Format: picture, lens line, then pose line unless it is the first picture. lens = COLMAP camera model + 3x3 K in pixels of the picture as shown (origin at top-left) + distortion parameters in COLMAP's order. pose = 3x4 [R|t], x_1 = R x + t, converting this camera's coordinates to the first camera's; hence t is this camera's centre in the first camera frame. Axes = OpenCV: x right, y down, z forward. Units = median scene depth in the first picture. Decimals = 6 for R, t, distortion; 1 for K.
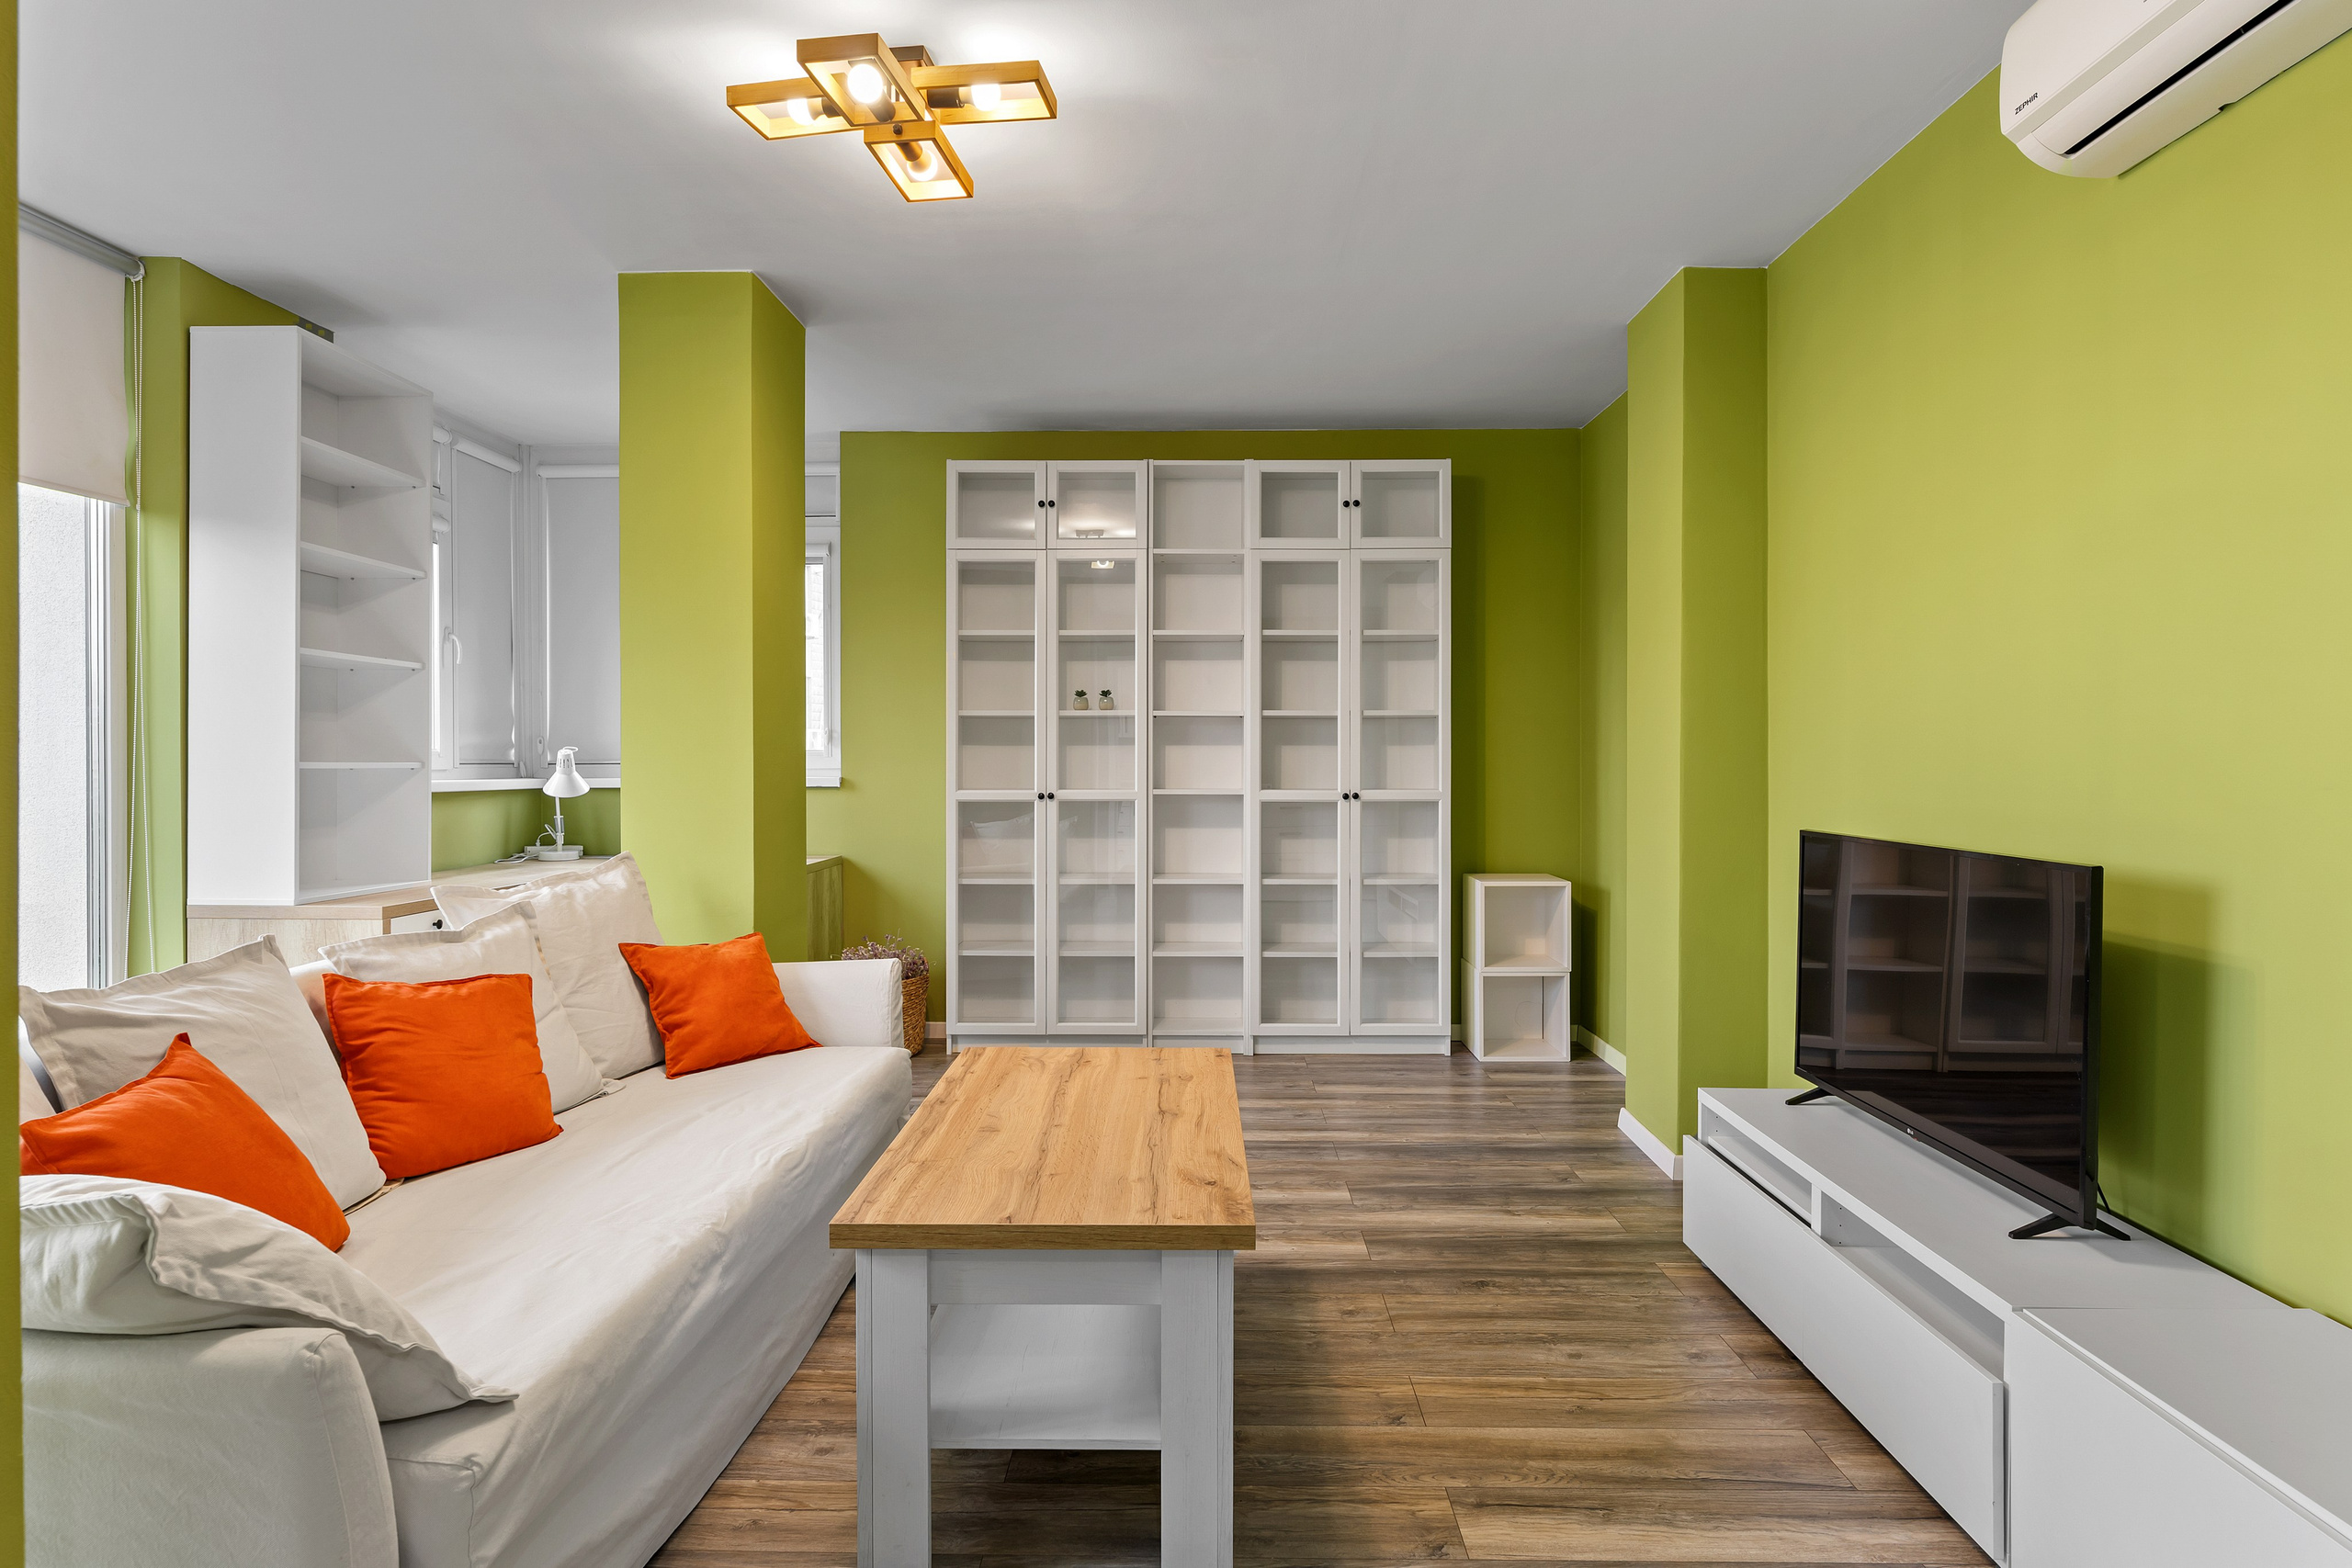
lens RADIAL K [[1305.0, 0, 1176.0], [0, 1305.0, 784.0], [0, 0, 1]] dist [-0.033356, -0.000428]
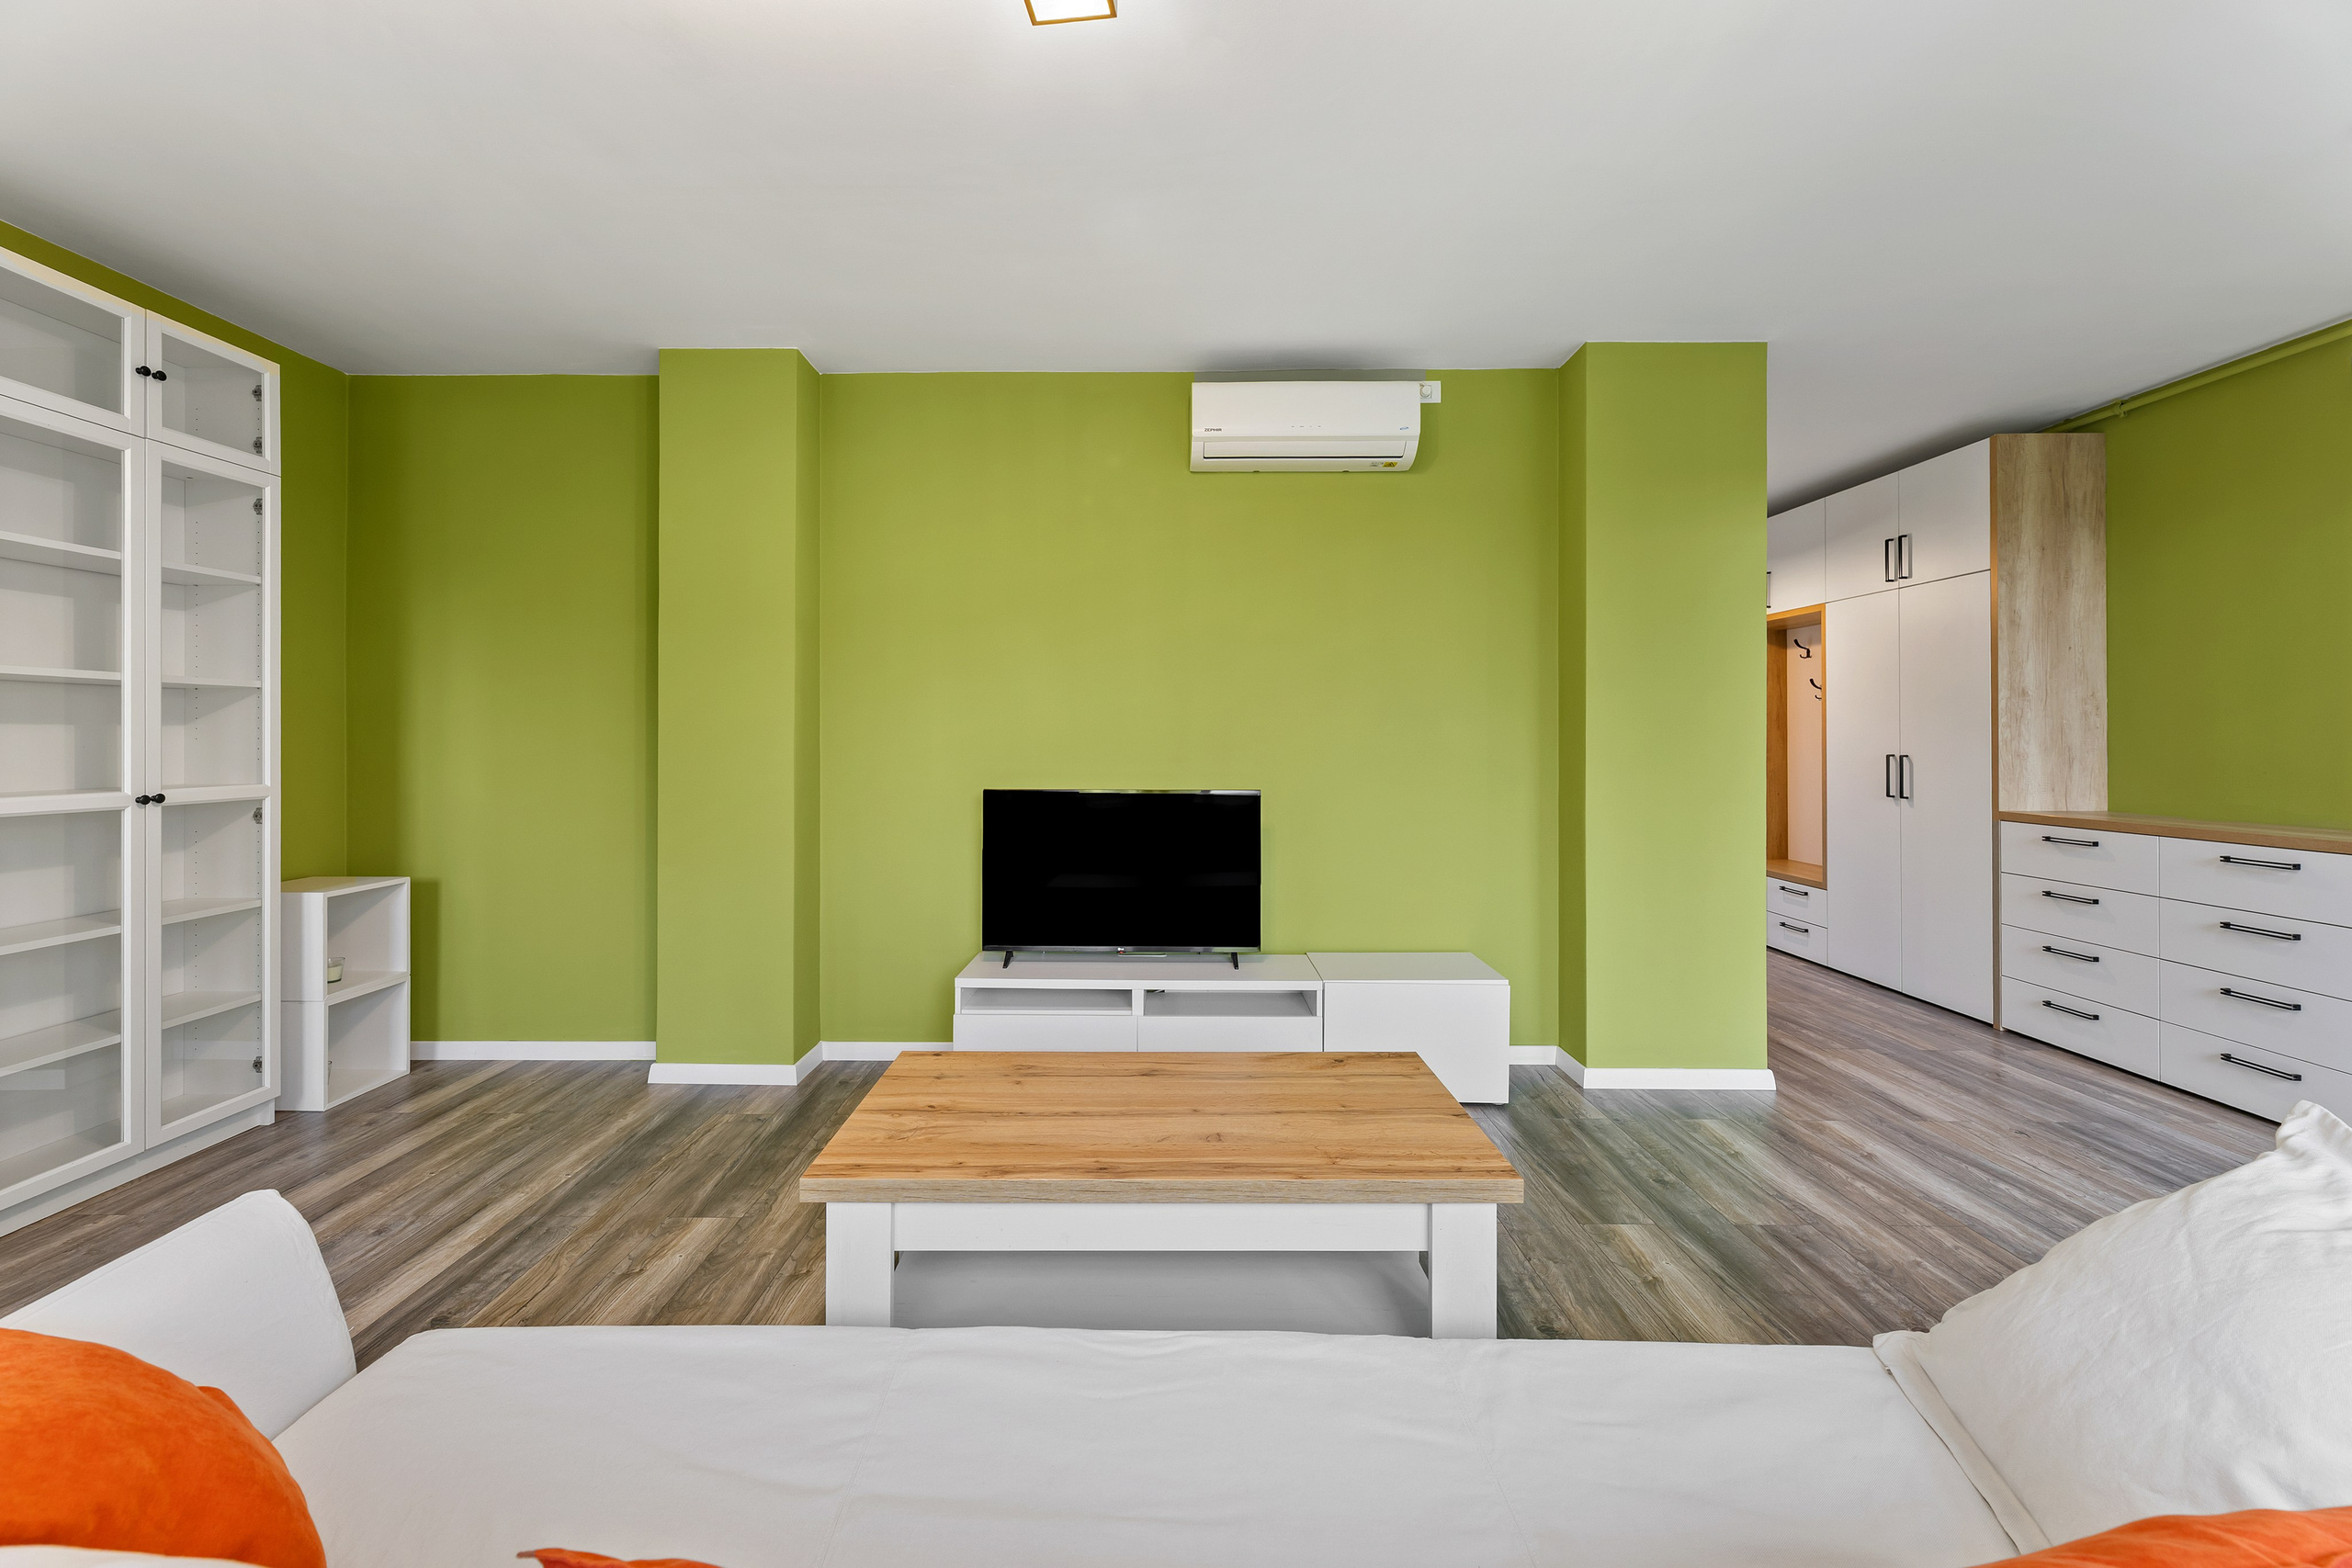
lens RADIAL K [[960.4, 0, 1169.5], [0, 960.4, 742.0], [0, 0, 1]] dist [0.001174, 0.000123]
pose [[-0.027415, -0.003678, 0.999617, -0.482232], [0.017829, 0.999832, 0.004168, -0.016460], [-0.999465, 0.017936, -0.027345, 0.595854]]
